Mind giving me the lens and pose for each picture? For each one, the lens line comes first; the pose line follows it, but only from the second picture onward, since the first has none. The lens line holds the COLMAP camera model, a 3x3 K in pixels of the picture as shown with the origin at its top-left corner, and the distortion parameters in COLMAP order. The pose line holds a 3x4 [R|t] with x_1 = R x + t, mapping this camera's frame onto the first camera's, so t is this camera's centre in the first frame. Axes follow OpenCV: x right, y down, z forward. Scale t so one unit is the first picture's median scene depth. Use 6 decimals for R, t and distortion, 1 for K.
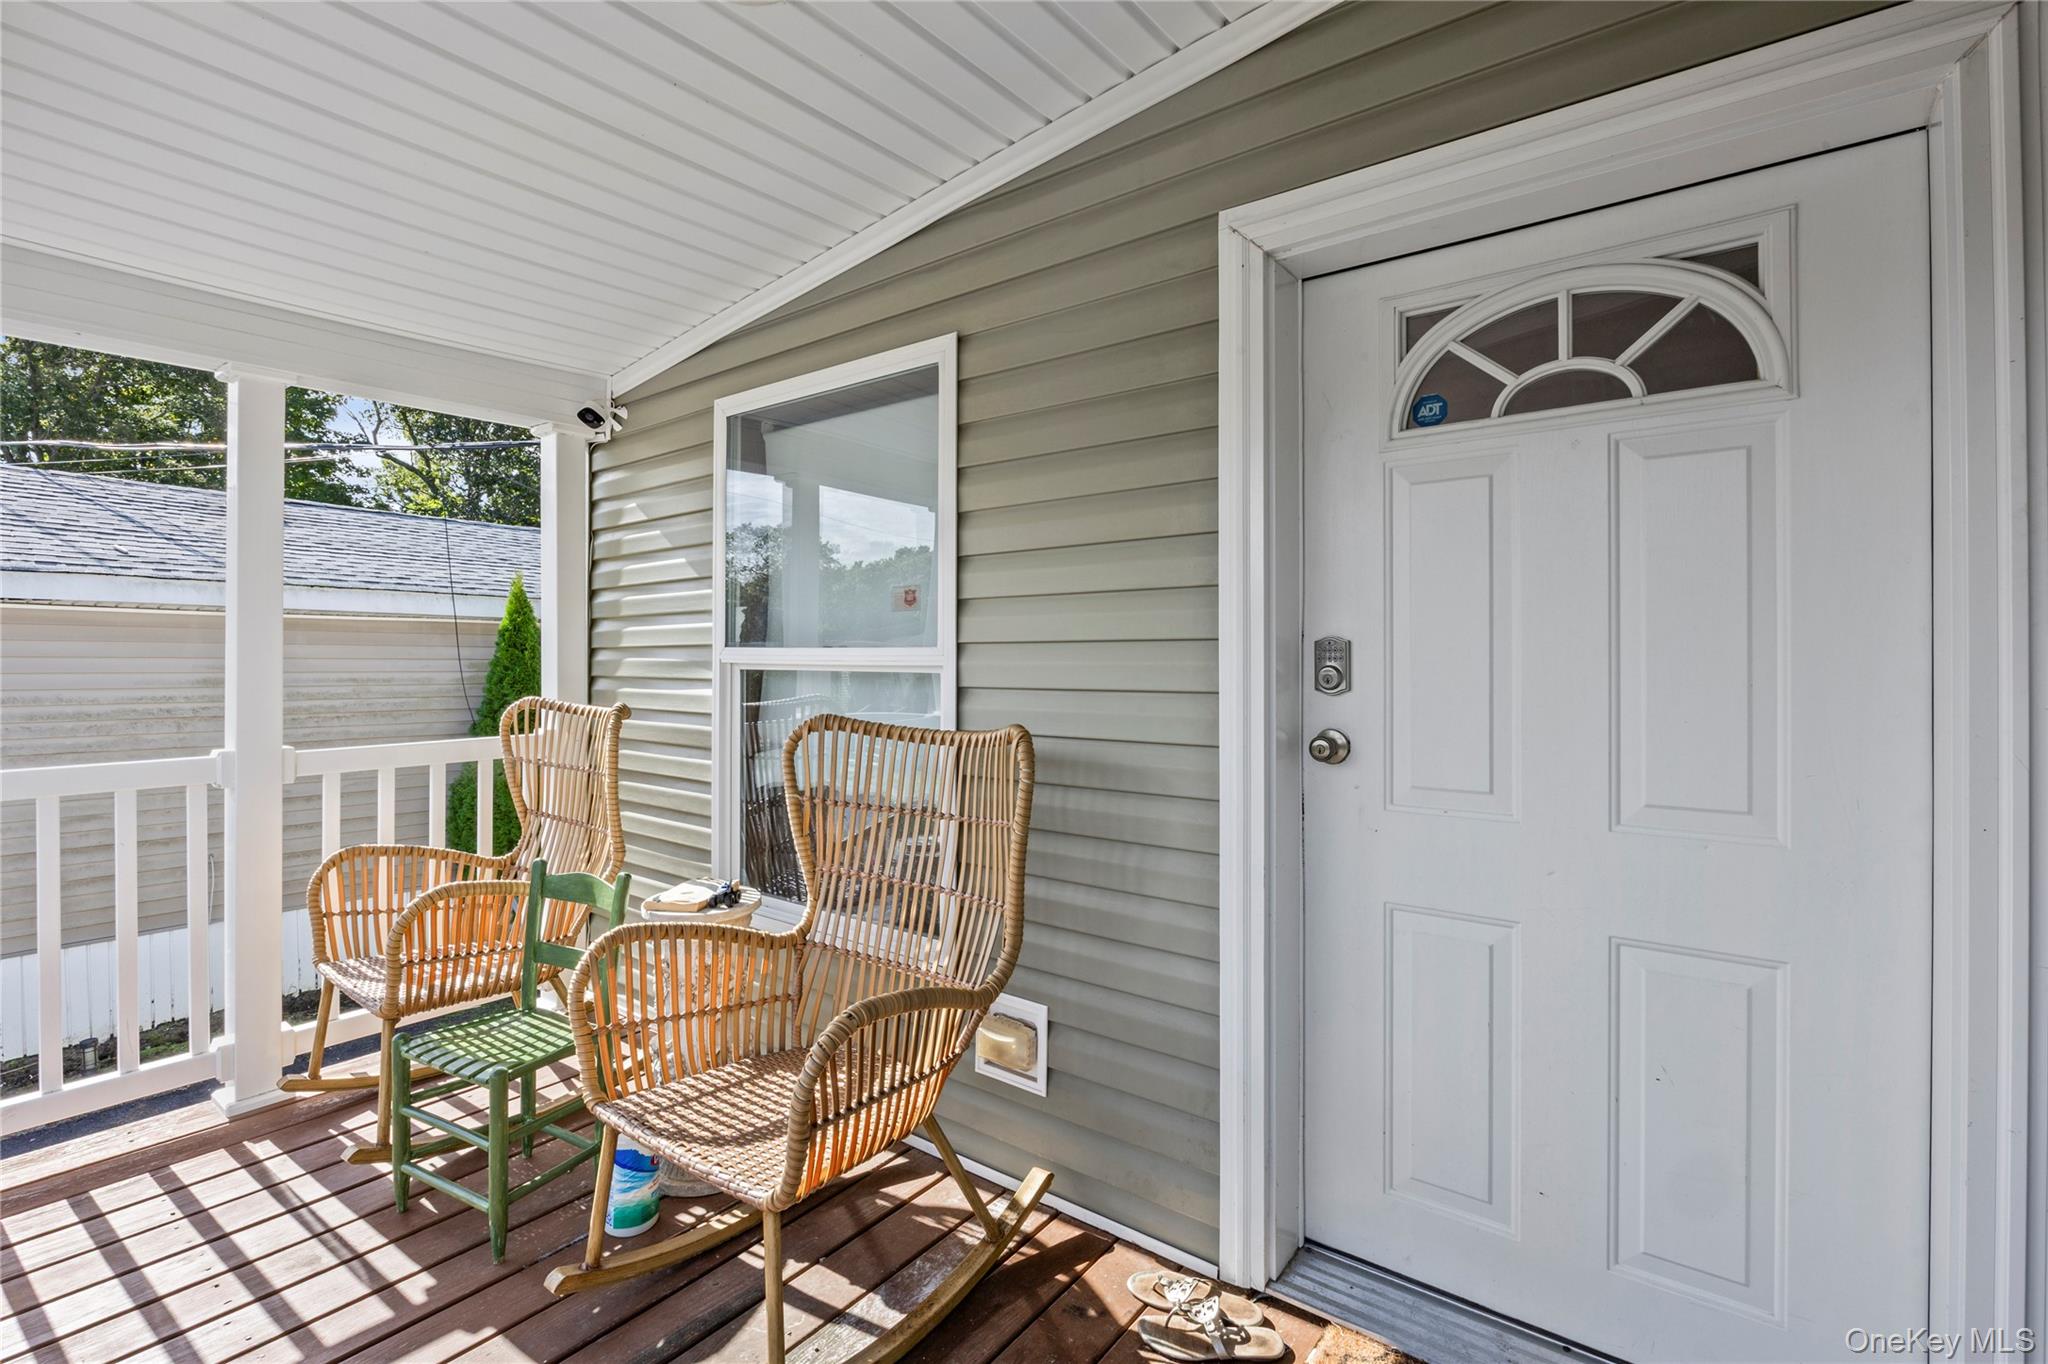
lens RADIAL K [[927.7, 0, 1021.4], [0, 927.7, 666.2], [0, 0, 1]] dist [-0.013037, 0.000199]
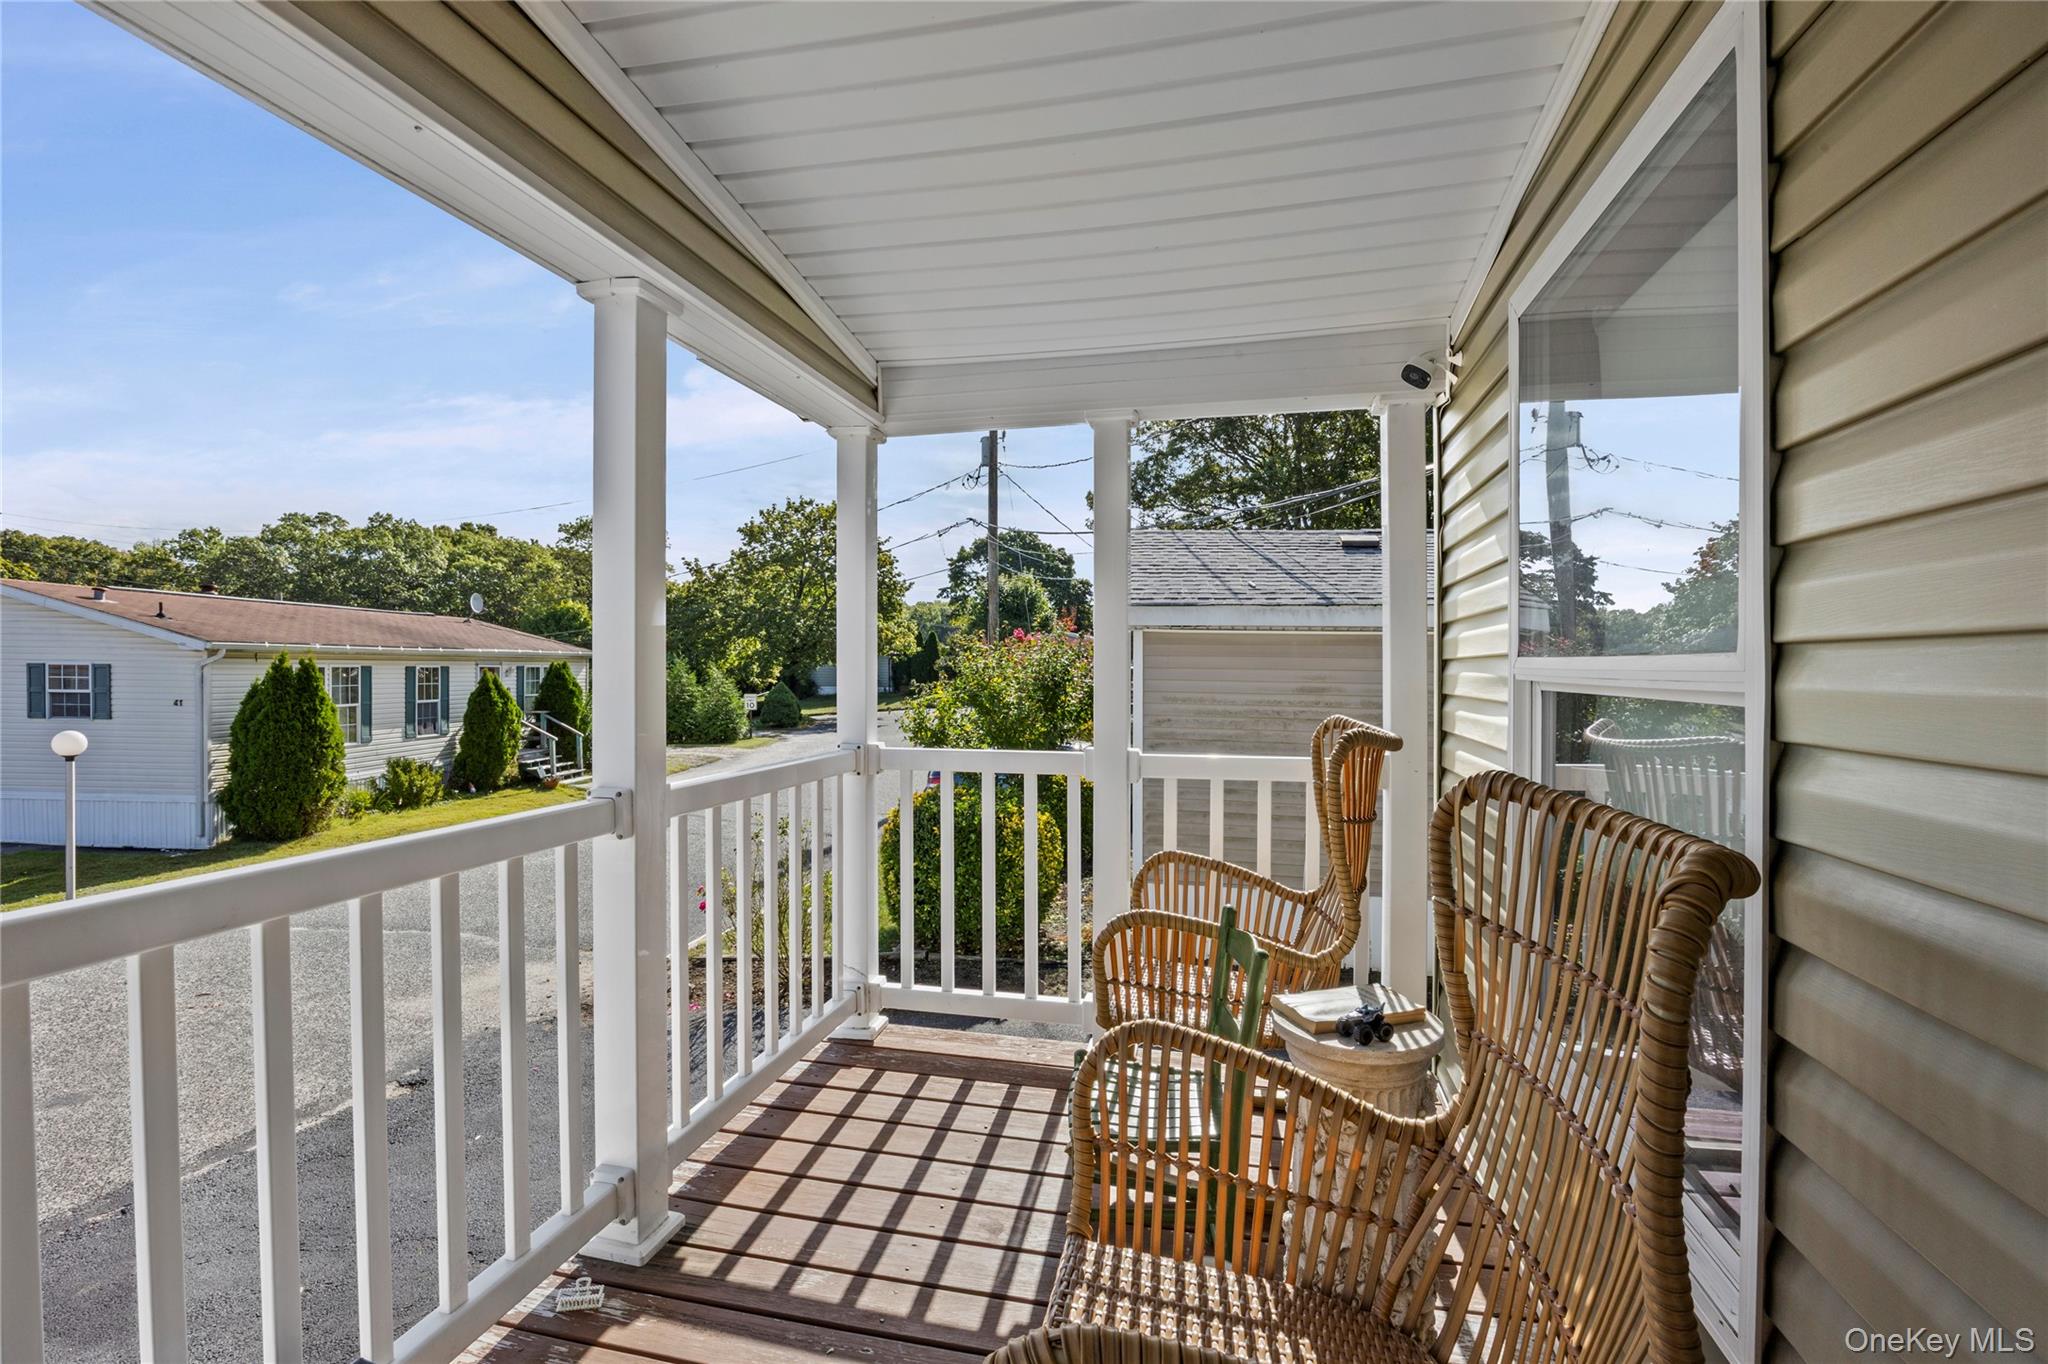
lens RADIAL K [[927.7, 0, 1024.5], [0, 927.7, 680.2], [0, 0, 1]] dist [-0.013037, 0.000199]
pose [[0.421163, 0.015791, -0.906847, 0.130377], [-0.015678, 0.999826, 0.010129, -0.004710], [0.906849, 0.009951, 0.421337, 0.347404]]
